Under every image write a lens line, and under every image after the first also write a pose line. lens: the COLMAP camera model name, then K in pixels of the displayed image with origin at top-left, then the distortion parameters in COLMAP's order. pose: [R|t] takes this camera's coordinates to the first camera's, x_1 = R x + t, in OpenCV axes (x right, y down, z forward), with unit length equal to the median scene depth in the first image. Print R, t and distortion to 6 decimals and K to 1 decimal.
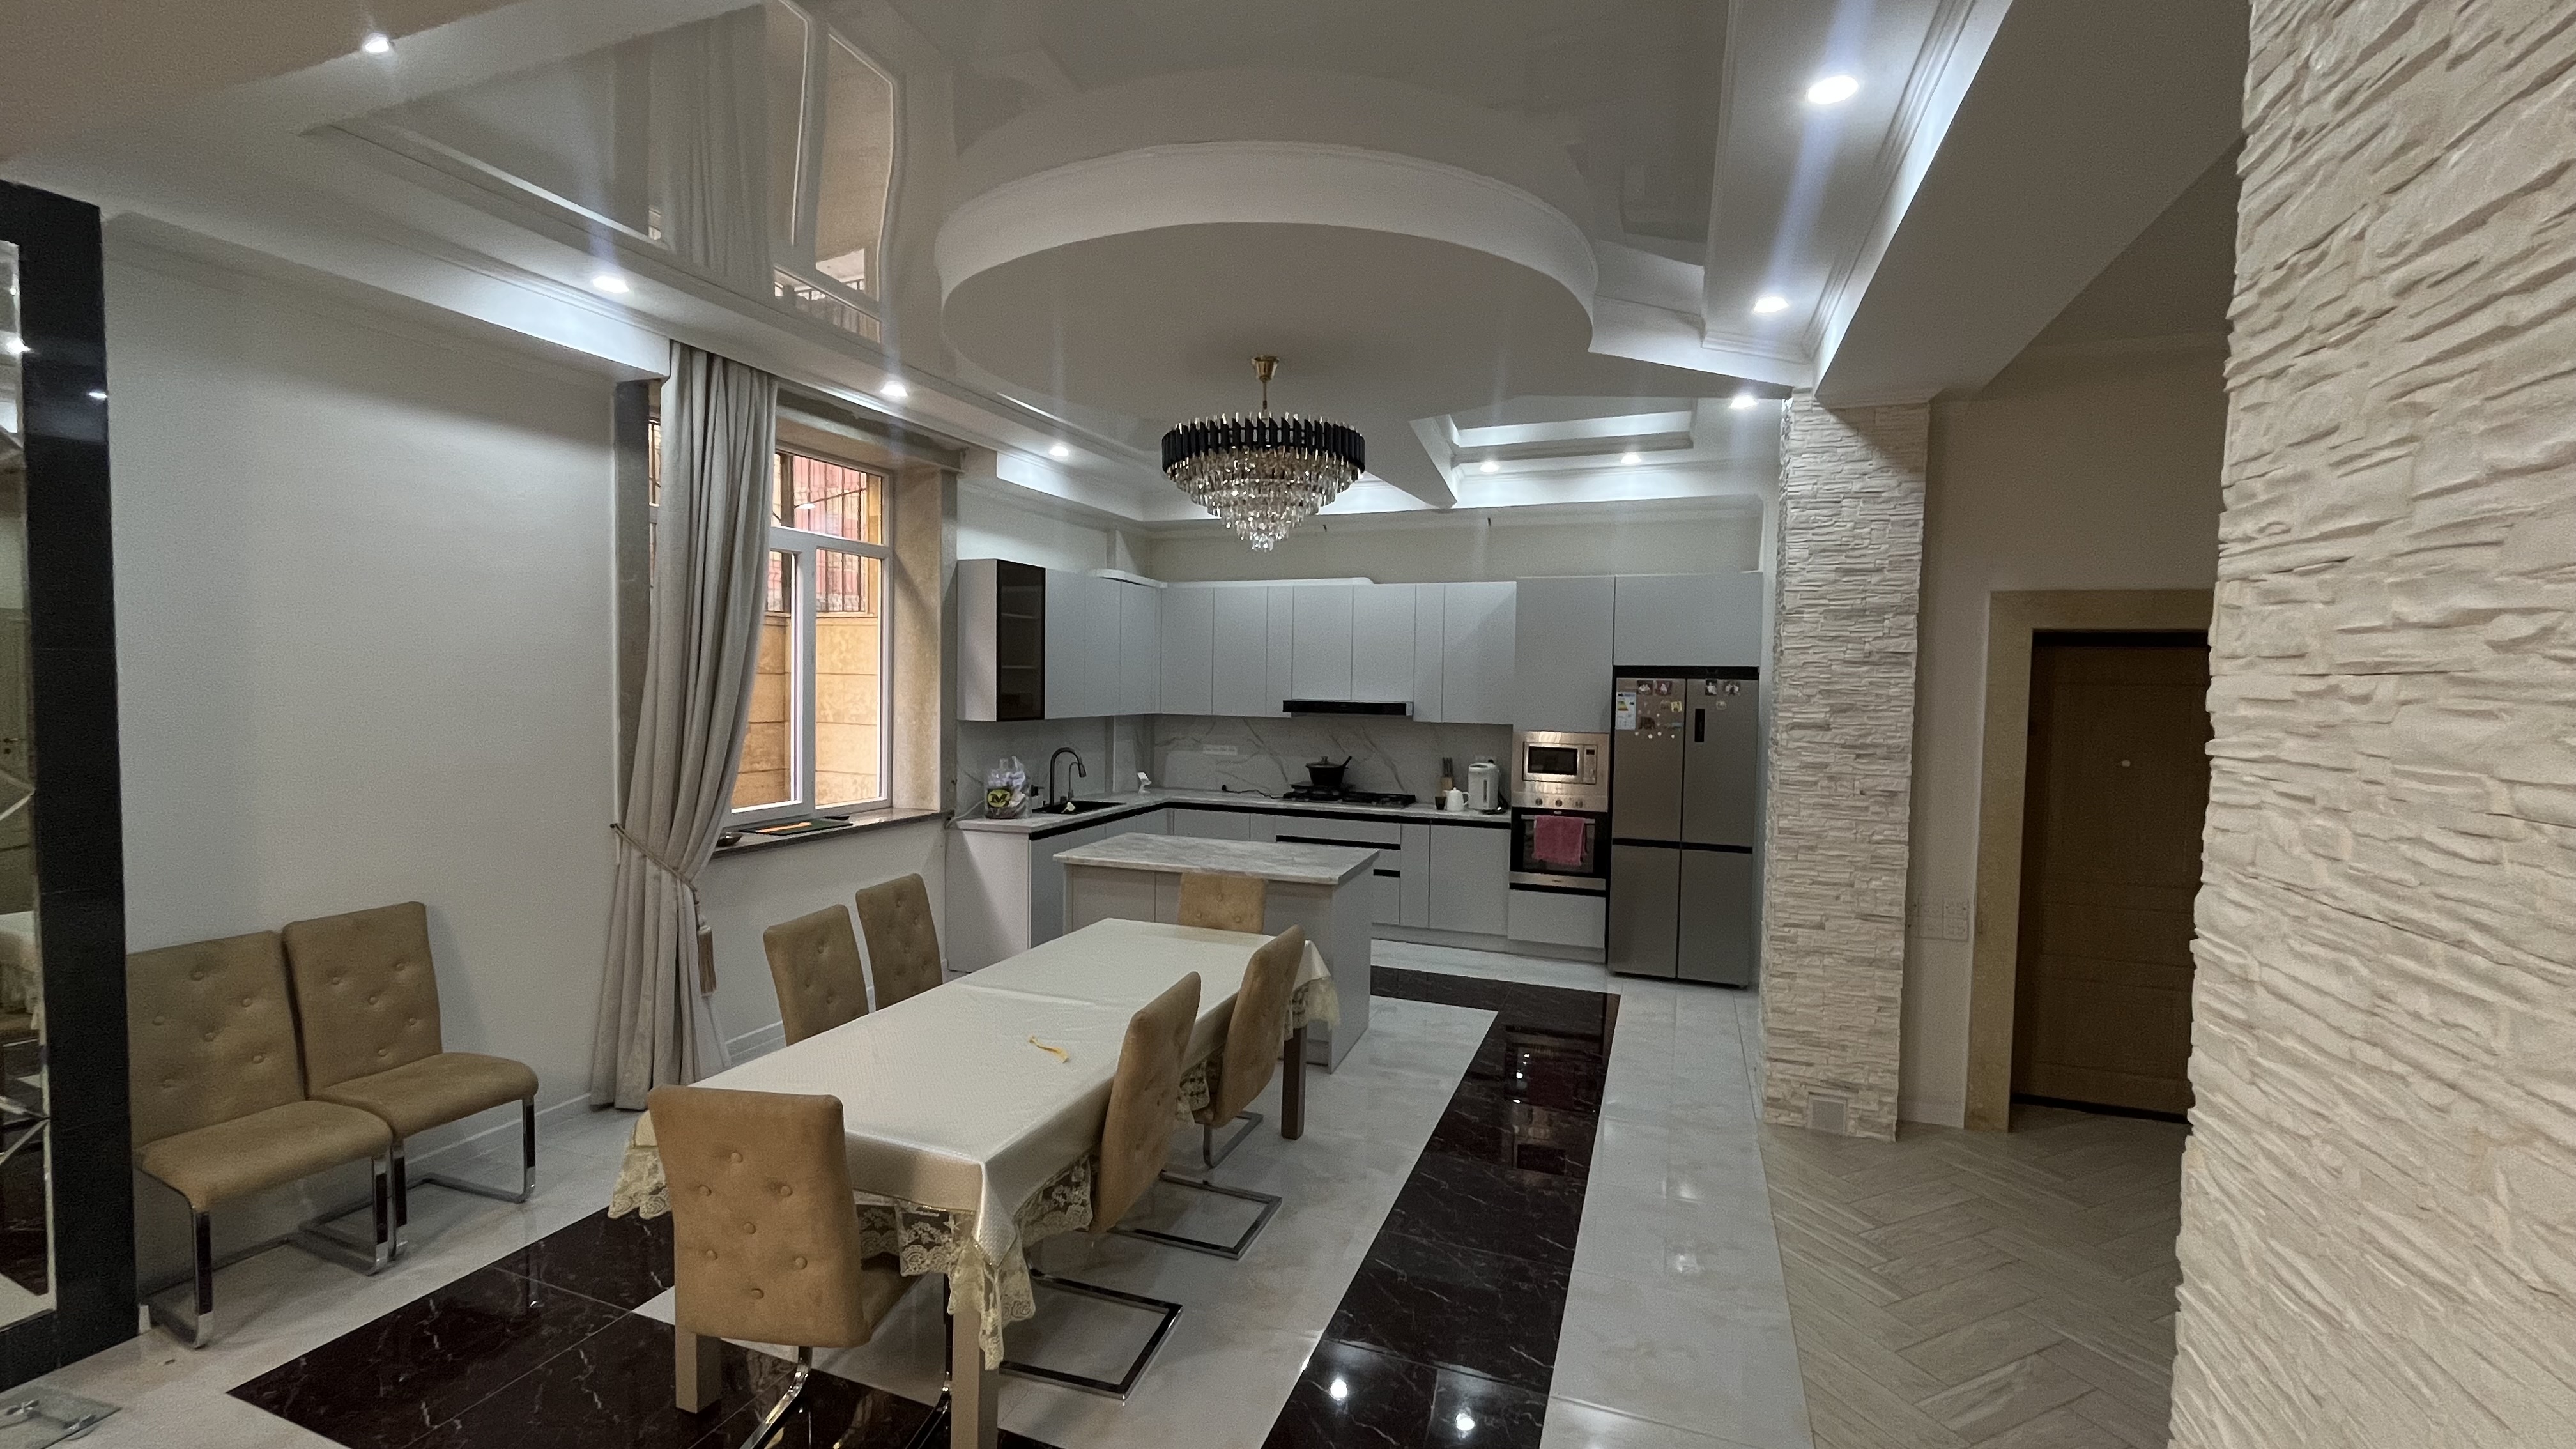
lens RADIAL K [[1044.5, 0, 1288.1], [0, 1044.5, 722.5], [0, 0, 1]] dist [-0.004151, 0.000141]
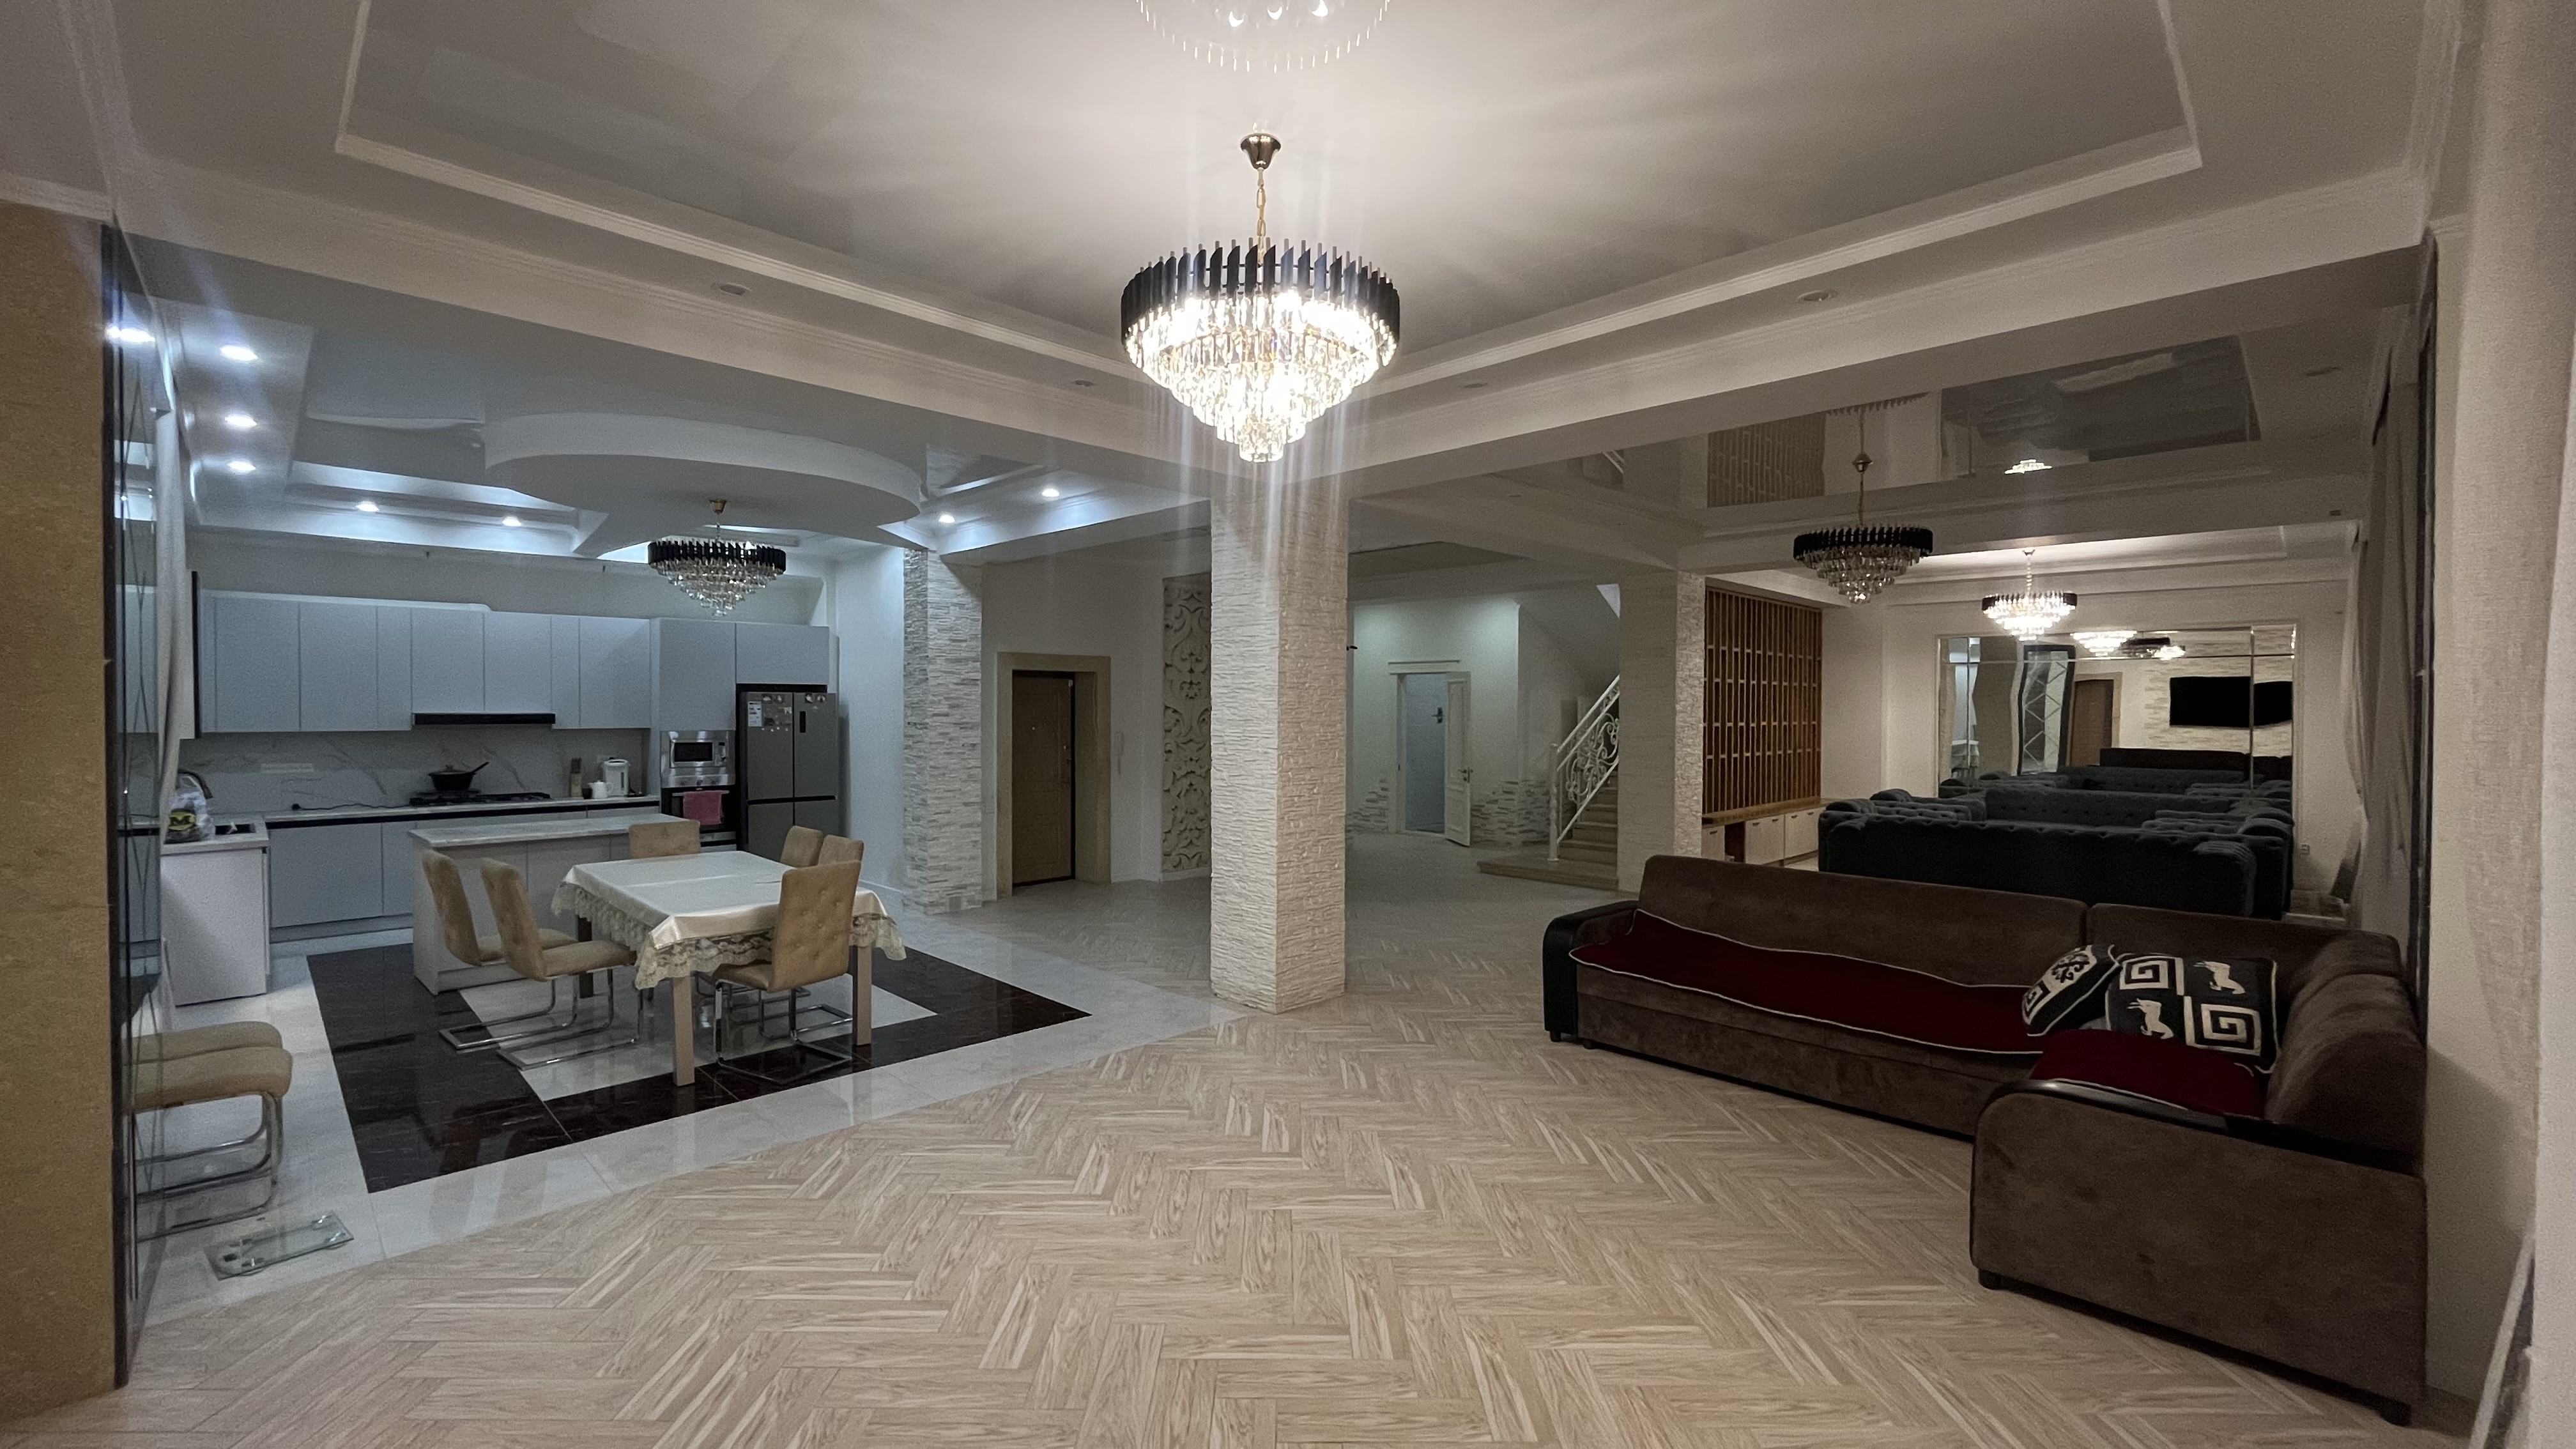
lens RADIAL K [[1044.5, 0, 1288.1], [0, 1044.5, 722.5], [0, 0, 1]] dist [-0.004151, 0.000141]
pose [[0.412972, -0.029317, 0.910272, -0.988537], [0.042078, 0.999029, 0.013086, 0.018761], [-0.909771, 0.032898, 0.413804, -0.426591]]
